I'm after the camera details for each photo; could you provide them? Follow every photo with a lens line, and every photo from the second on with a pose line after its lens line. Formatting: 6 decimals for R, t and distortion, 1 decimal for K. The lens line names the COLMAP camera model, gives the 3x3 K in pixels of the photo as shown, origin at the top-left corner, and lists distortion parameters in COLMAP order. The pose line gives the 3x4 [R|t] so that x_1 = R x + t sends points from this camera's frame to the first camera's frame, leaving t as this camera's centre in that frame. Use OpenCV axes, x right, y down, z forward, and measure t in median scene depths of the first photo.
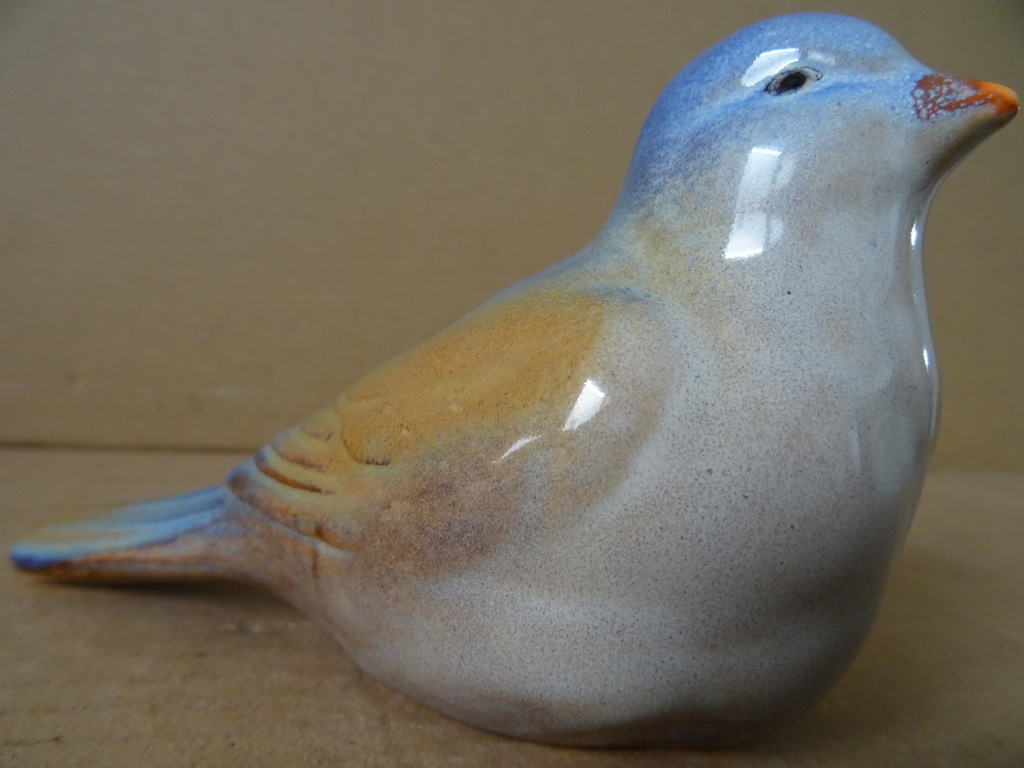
lens RADIAL K [[716.8, 0, 512.0], [0, 716.8, 384.0], [0, 0, 1]] dist [0.001169, -0.033668]
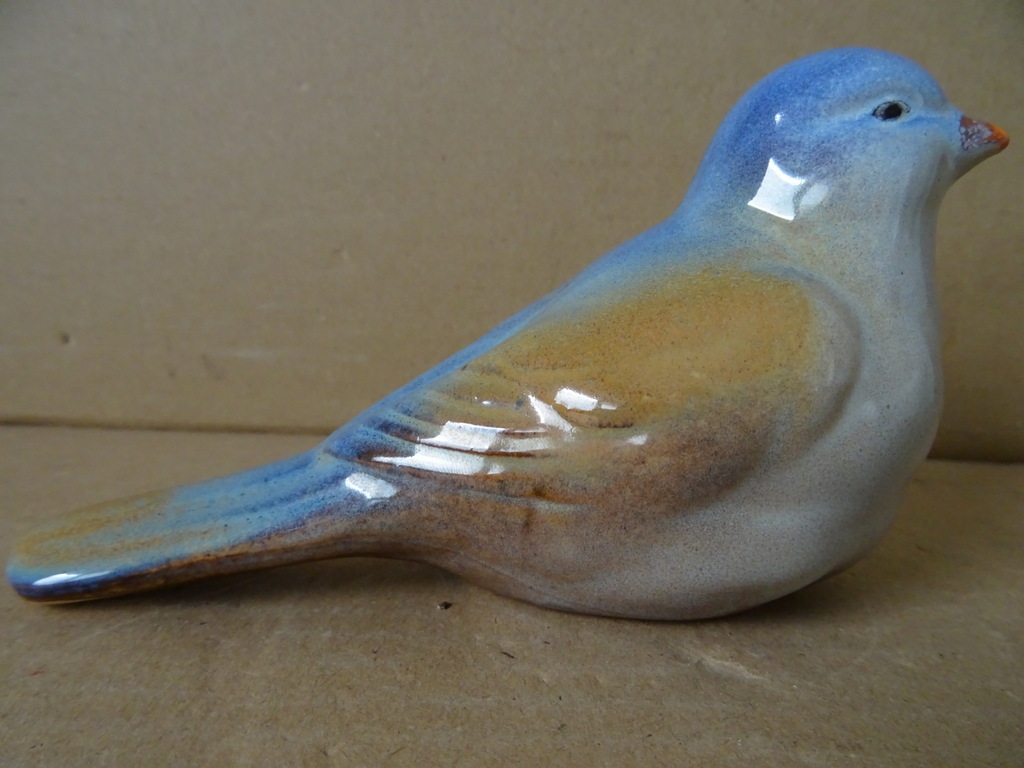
lens RADIAL K [[716.8, 0, 512.0], [0, 716.8, 384.0], [0, 0, 1]] dist [0.001169, -0.033668]
pose [[0.886959, -0.104735, 0.449817, -0.920413], [0.035174, 0.986438, 0.160324, -0.159209], [-0.460507, -0.126379, 0.878613, 0.085352]]
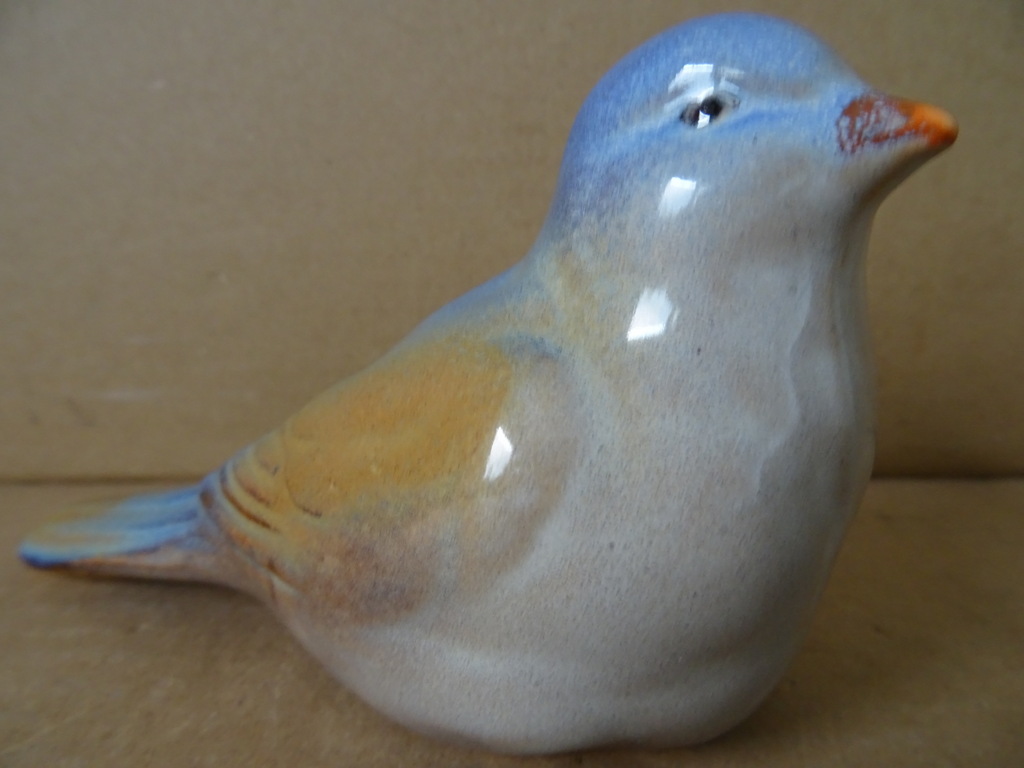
lens RADIAL K [[716.8, 0, 512.0], [0, 716.8, 384.0], [0, 0, 1]] dist [0.001169, -0.033668]
pose [[0.997388, -0.047091, -0.054766, 0.179940], [0.055397, 0.985287, 0.161682, -0.244255], [0.046347, -0.164294, 0.985322, 0.030500]]
